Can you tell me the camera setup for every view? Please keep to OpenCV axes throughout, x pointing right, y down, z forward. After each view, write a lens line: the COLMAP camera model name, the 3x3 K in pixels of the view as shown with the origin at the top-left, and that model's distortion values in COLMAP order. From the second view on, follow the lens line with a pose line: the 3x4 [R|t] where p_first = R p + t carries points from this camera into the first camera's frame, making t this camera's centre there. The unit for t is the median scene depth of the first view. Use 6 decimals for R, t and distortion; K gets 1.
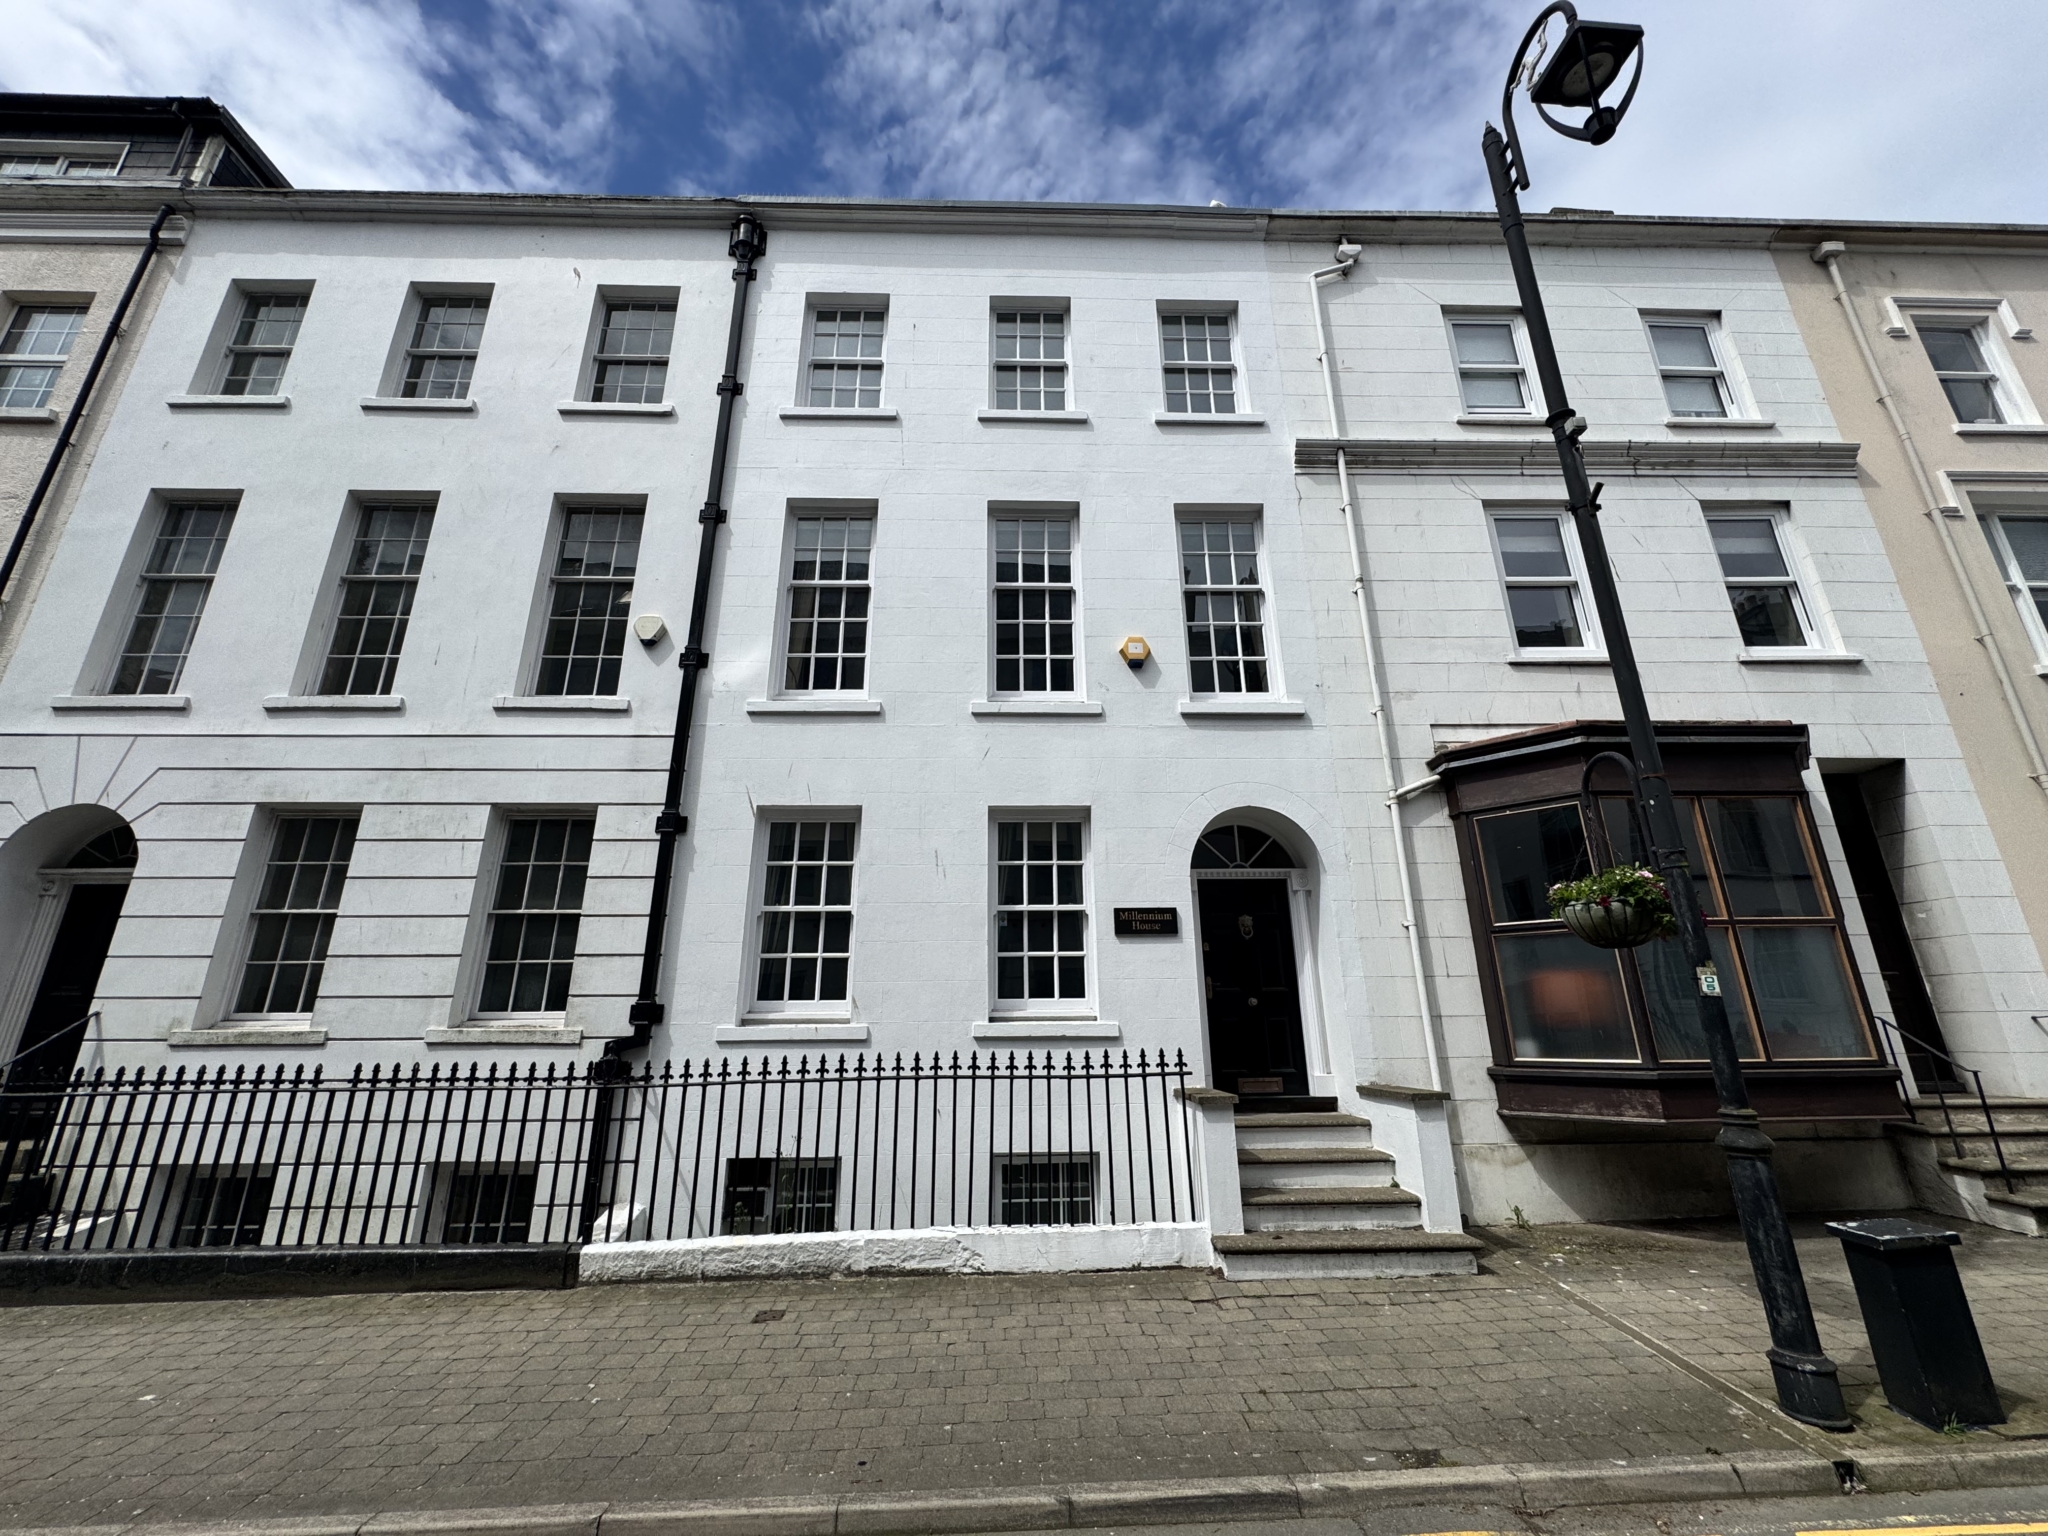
lens RADIAL K [[824.1, 0, 1021.4], [0, 824.1, 767.5], [0, 0, 1]] dist [-0.003491, 0.000476]
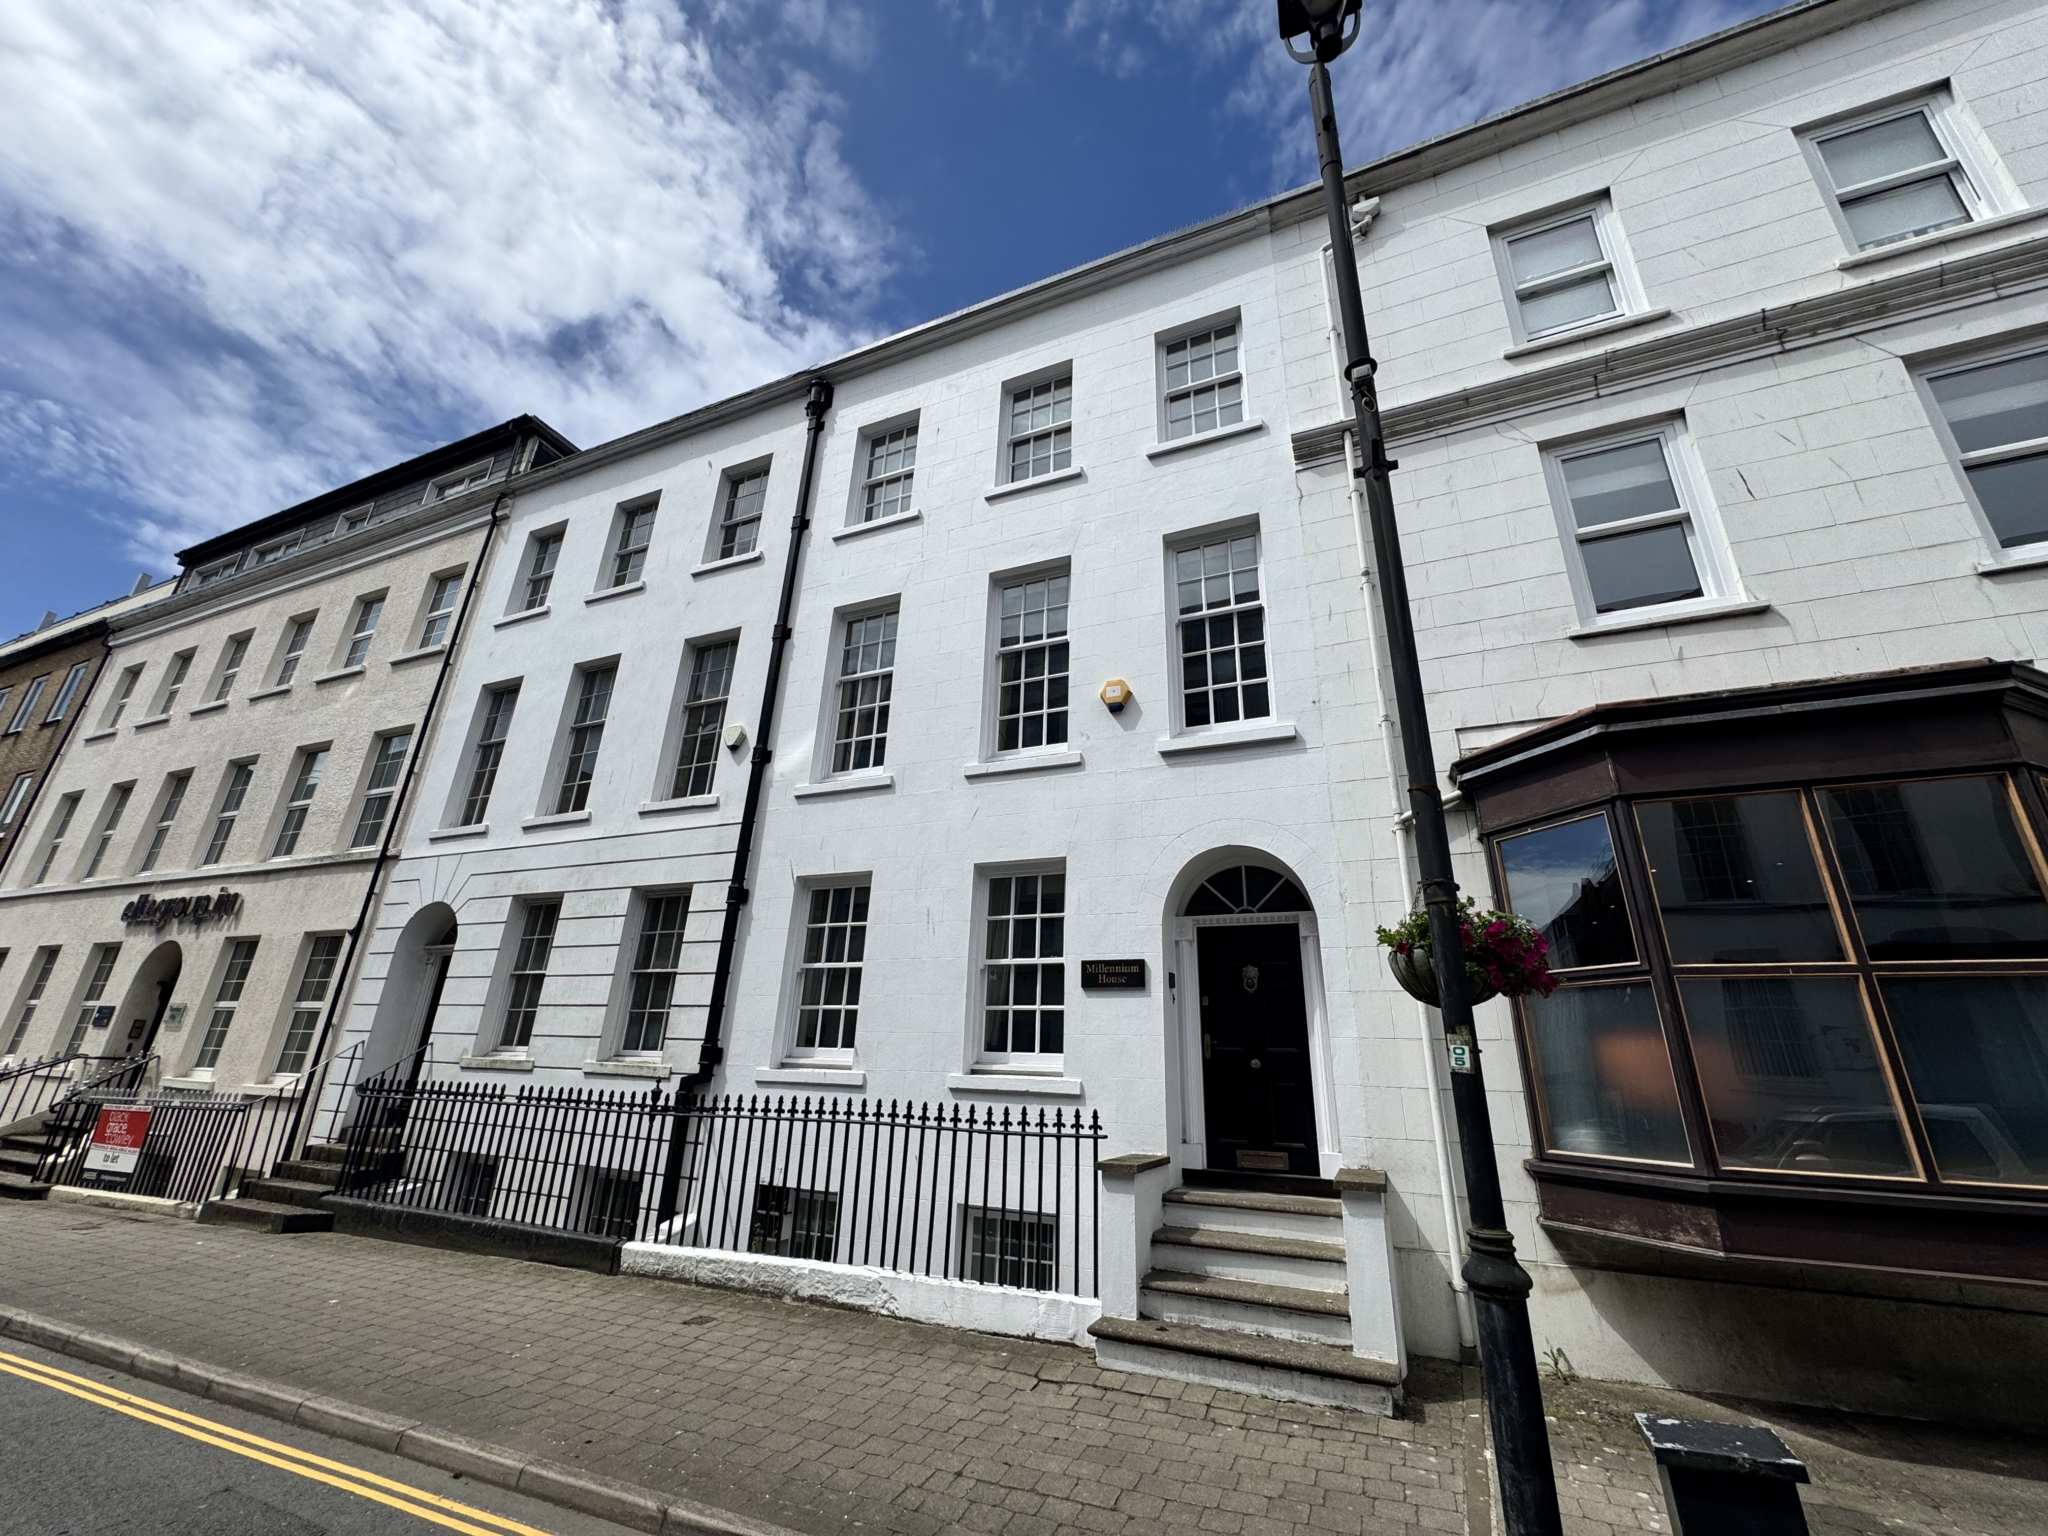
lens RADIAL K [[824.1, 0, 1017.4], [0, 824.1, 764.3], [0, 0, 1]] dist [-0.003491, 0.000476]
pose [[0.902360, -0.114849, -0.415398, 0.473734], [0.089826, 0.992791, -0.079358, 0.009678], [0.421518, 0.034296, 0.906171, 0.071522]]
